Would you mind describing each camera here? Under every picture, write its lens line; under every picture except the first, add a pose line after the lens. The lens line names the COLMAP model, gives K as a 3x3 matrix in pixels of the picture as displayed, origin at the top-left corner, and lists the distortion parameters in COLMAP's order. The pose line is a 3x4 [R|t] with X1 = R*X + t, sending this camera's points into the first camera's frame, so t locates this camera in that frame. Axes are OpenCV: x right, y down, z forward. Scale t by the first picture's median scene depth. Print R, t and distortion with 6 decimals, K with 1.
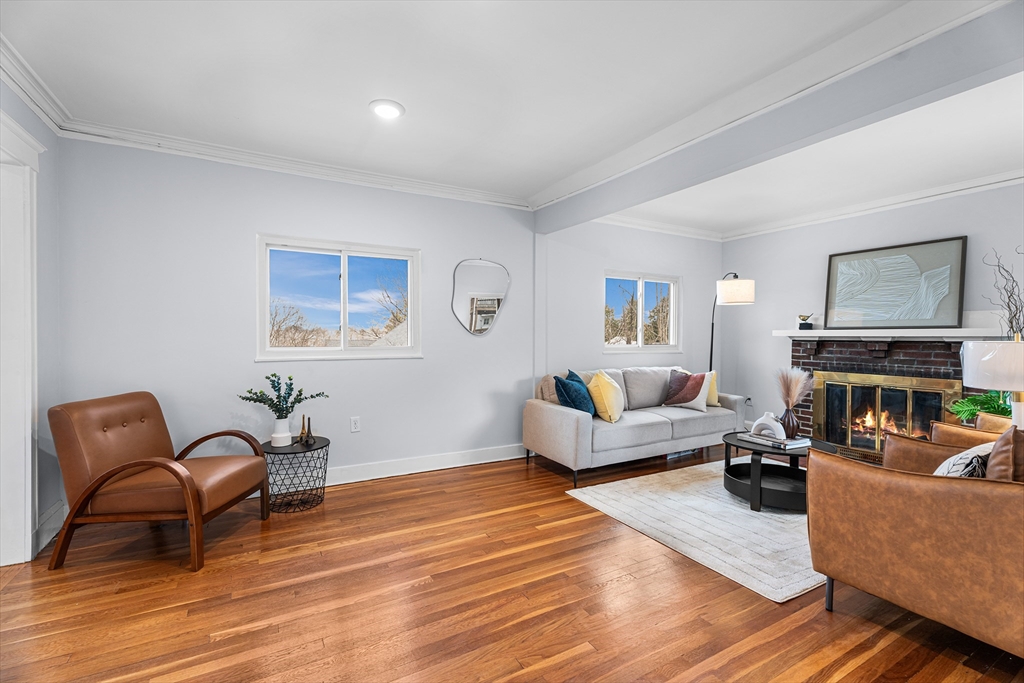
lens RADIAL K [[457.1, 0, 512.3], [0, 457.1, 343.7], [0, 0, 1]] dist [0.004138, 0.000305]
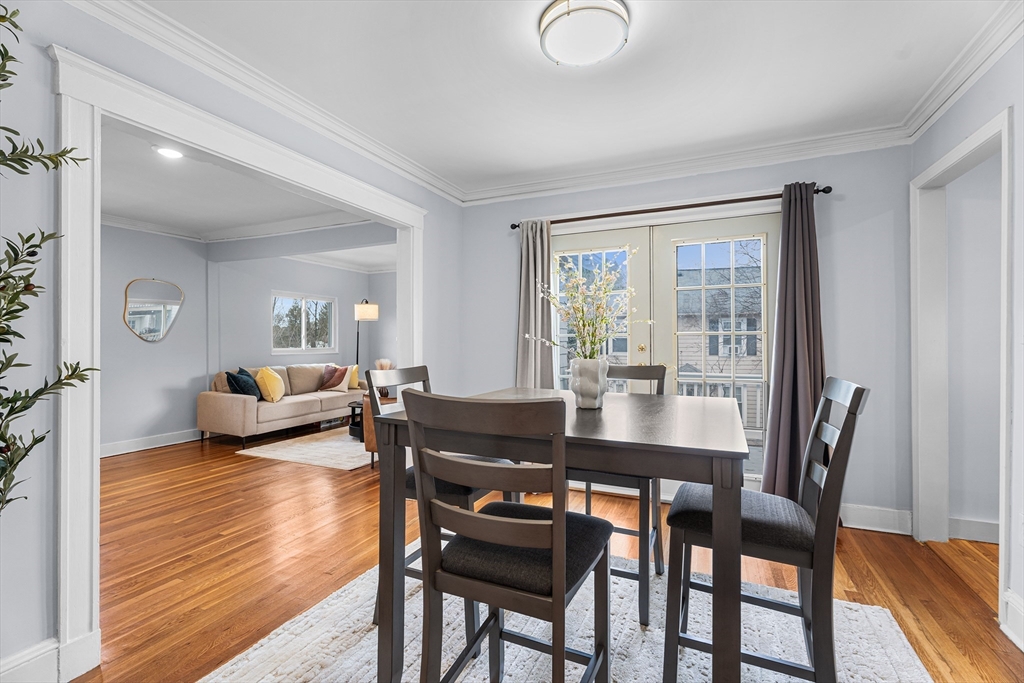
lens RADIAL K [[457.1, 0, 515.4], [0, 457.1, 344.5], [0, 0, 1]] dist [0.004138, 0.000305]
pose [[0.803864, -0.008452, 0.594752, -0.022448], [0.010634, 0.999943, -0.000163, -0.000765], [-0.594717, 0.006456, 0.803909, -0.548181]]
